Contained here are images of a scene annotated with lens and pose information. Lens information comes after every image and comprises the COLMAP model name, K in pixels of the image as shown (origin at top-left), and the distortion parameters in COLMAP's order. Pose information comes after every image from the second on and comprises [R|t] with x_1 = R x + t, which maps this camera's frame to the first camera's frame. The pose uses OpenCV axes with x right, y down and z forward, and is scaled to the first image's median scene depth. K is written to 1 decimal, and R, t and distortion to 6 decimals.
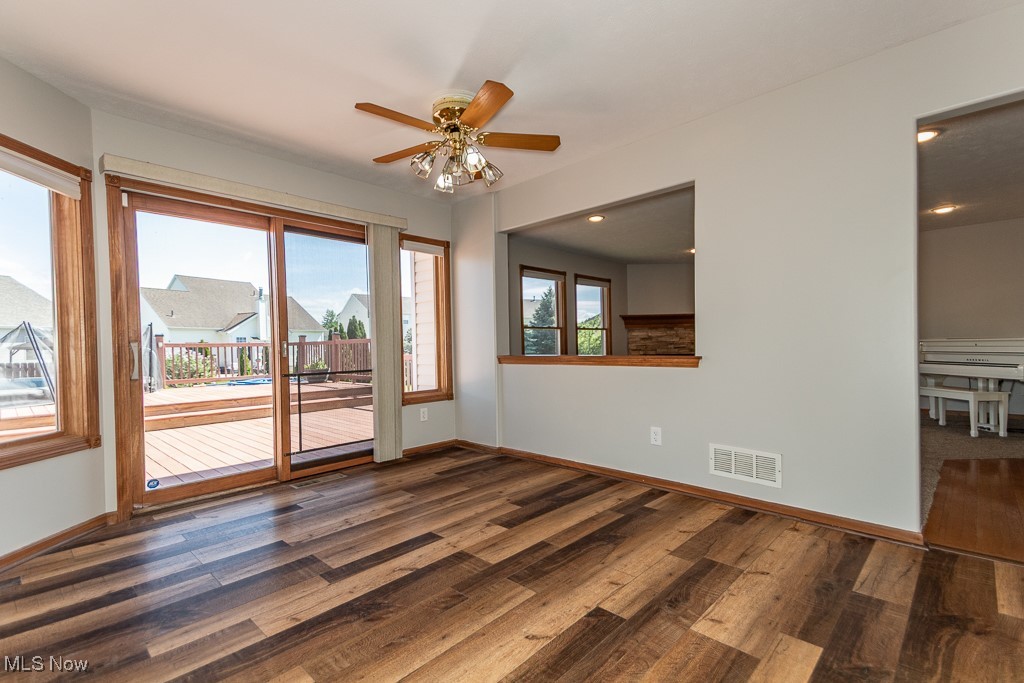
lens RADIAL K [[467.1, 0, 514.0], [0, 467.1, 342.5], [0, 0, 1]] dist [0.056392, -0.014781]
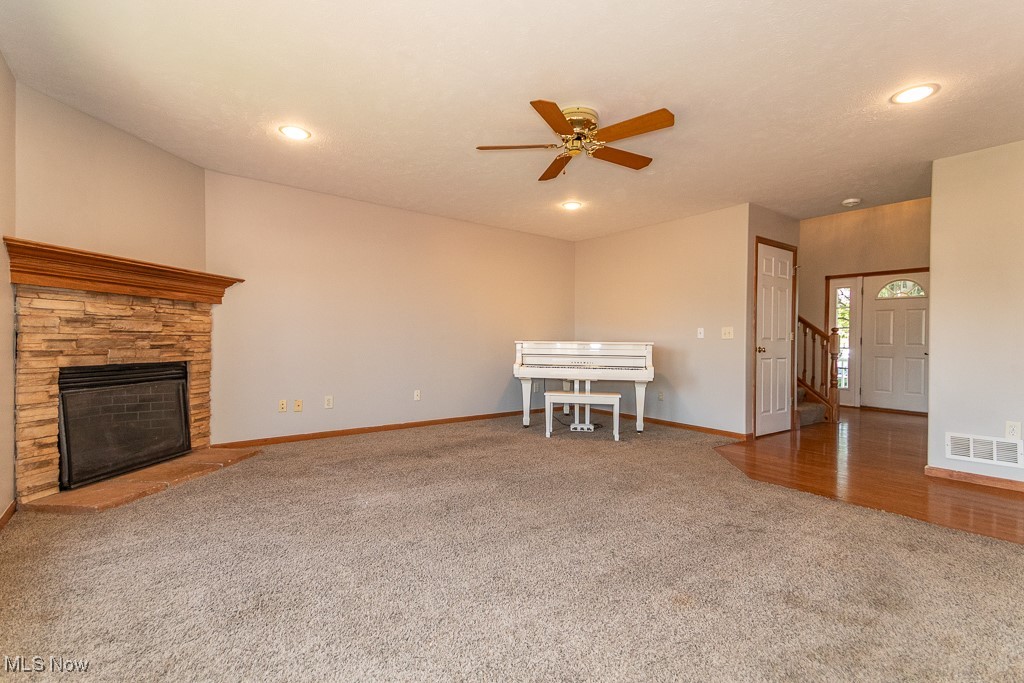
lens RADIAL K [[467.1, 0, 520.8], [0, 467.1, 343.5], [0, 0, 1]] dist [0.056392, -0.014781]
pose [[0.167913, 0.012753, 0.985719, -0.054252], [-0.020676, 0.999742, -0.009412, 0.015568], [-0.985585, -0.018800, 0.168134, 1.788200]]
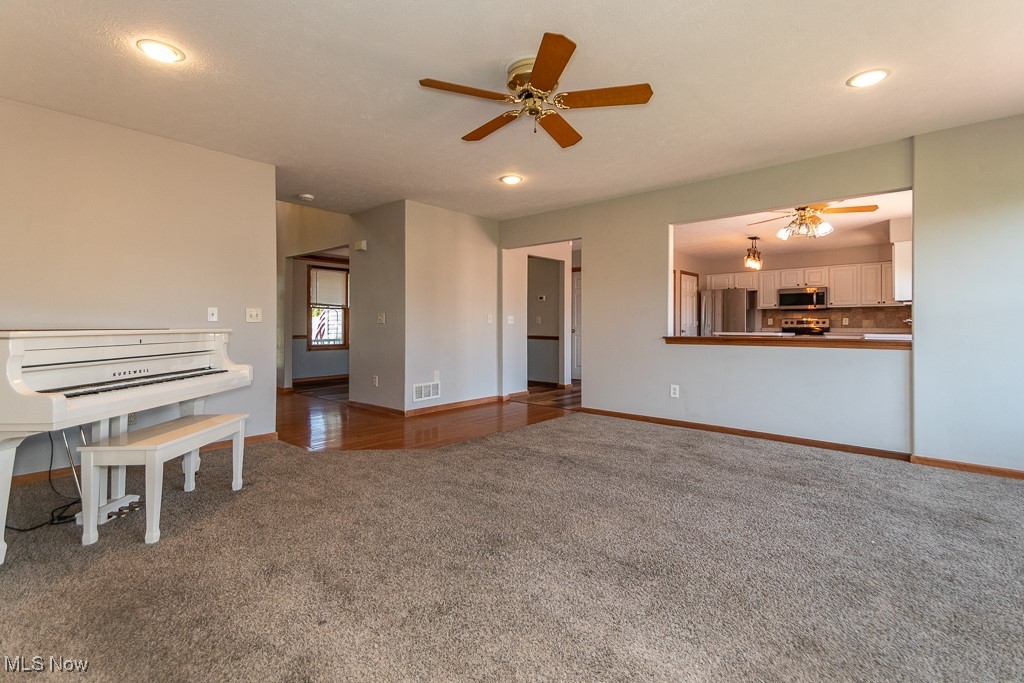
lens RADIAL K [[467.1, 0, 506.5], [0, 467.1, 326.3], [0, 0, 1]] dist [0.056392, -0.014781]
pose [[-0.999321, 0.015315, -0.033514, 1.116346], [0.015415, 0.999877, -0.002720, -0.008906], [0.033468, -0.003235, -0.999435, 2.799020]]
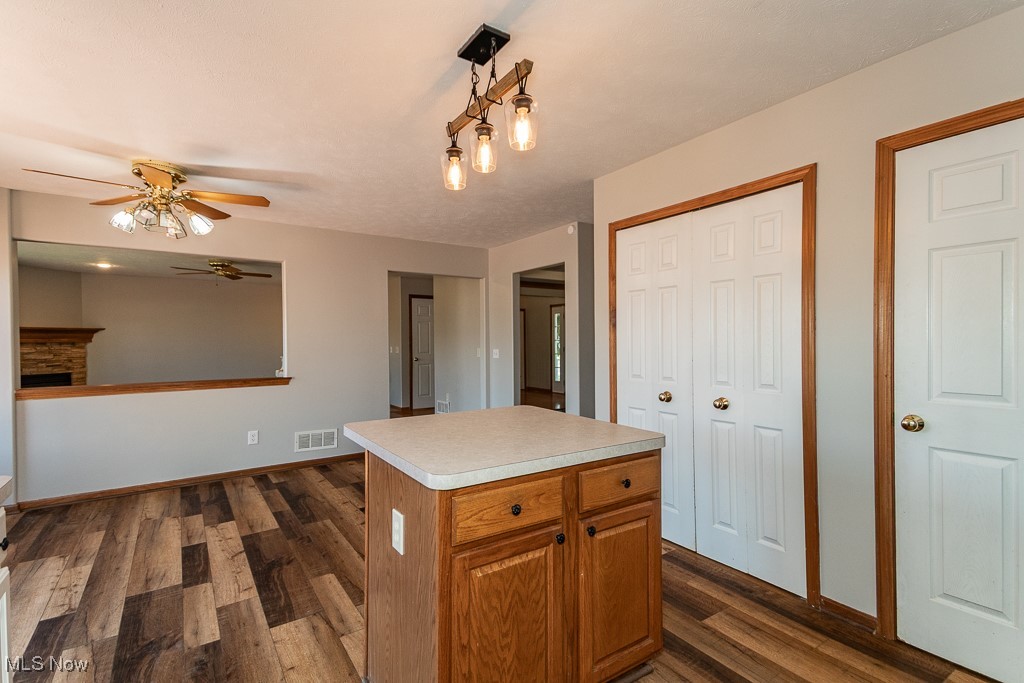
lens RADIAL K [[467.1, 0, 510.4], [0, 467.1, 346.5], [0, 0, 1]] dist [0.056392, -0.014781]
pose [[0.201734, 0.003316, 0.979435, -1.033655], [-0.002797, 0.999992, -0.002810, -0.072832], [-0.979436, -0.002173, 0.201742, -0.008294]]
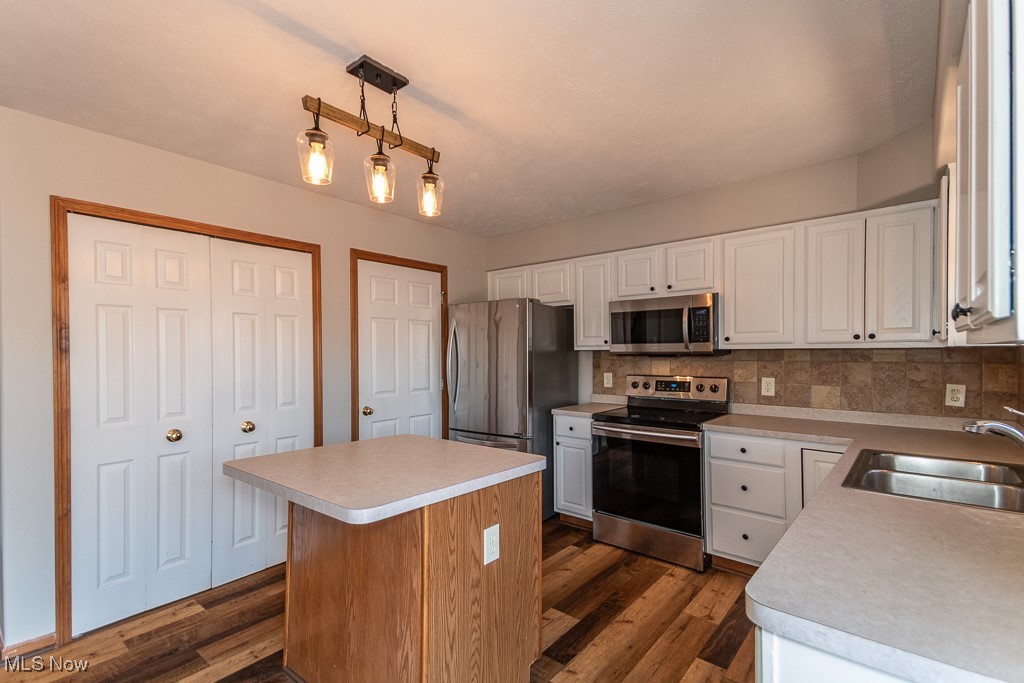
lens RADIAL K [[467.1, 0, 509.5], [0, 467.1, 362.1], [0, 0, 1]] dist [0.056392, -0.014781]
pose [[-0.997372, 0.021849, -0.069076, -0.524791], [0.020775, 0.999652, 0.016228, -0.107324], [0.069407, 0.014750, -0.997479, 0.818284]]
